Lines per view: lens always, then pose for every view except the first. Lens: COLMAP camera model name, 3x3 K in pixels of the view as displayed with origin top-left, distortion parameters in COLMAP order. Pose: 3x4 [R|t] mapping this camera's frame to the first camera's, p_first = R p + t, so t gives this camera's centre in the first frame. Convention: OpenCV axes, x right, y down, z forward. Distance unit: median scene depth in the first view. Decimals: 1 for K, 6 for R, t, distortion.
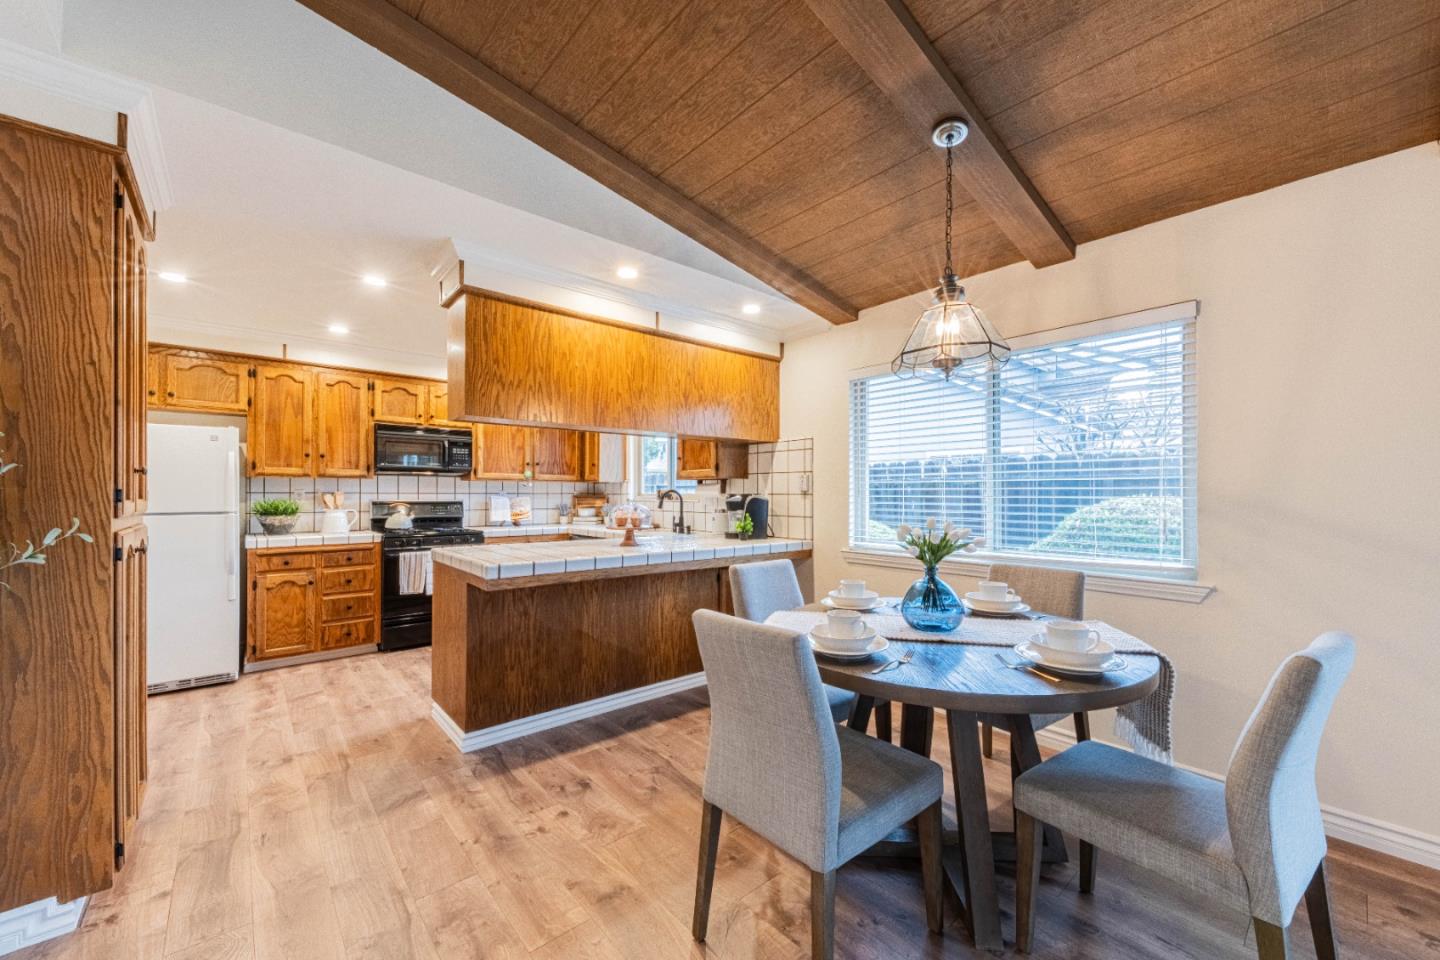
lens RADIAL K [[570.3, 0, 719.1], [0, 570.3, 489.4], [0, 0, 1]] dist [0.007539, -0.001049]
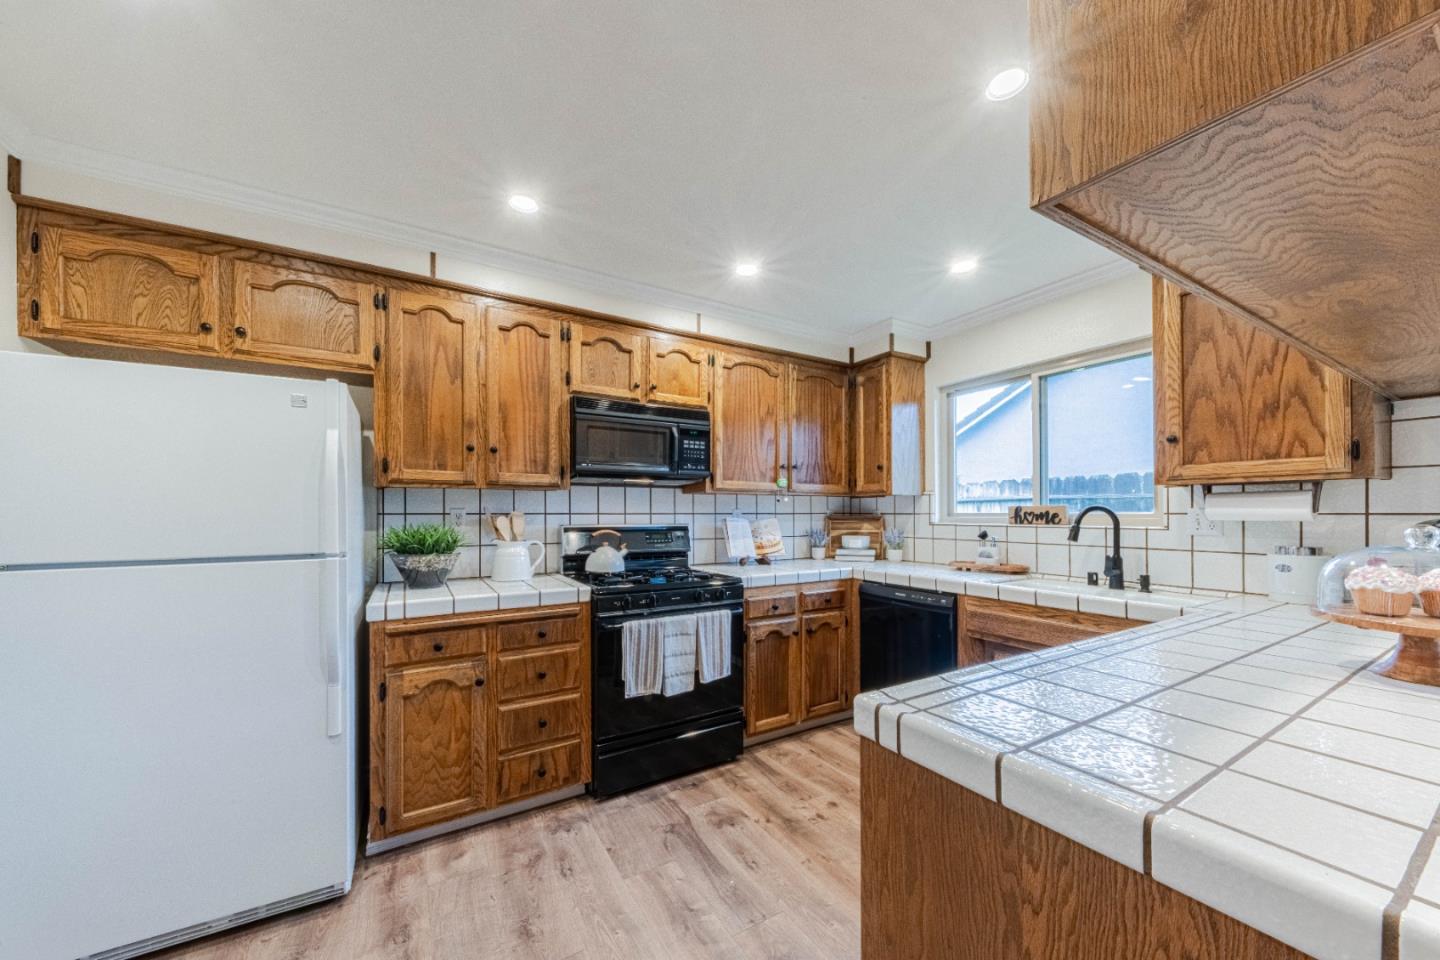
lens RADIAL K [[570.3, 0, 746.6], [0, 570.3, 510.7], [0, 0, 1]] dist [0.007539, -0.001049]
pose [[0.987327, -0.004788, -0.158627, -0.356602], [0.005398, 0.999980, 0.003415, 0.002130], [0.158607, -0.004228, 0.987333, 0.480037]]
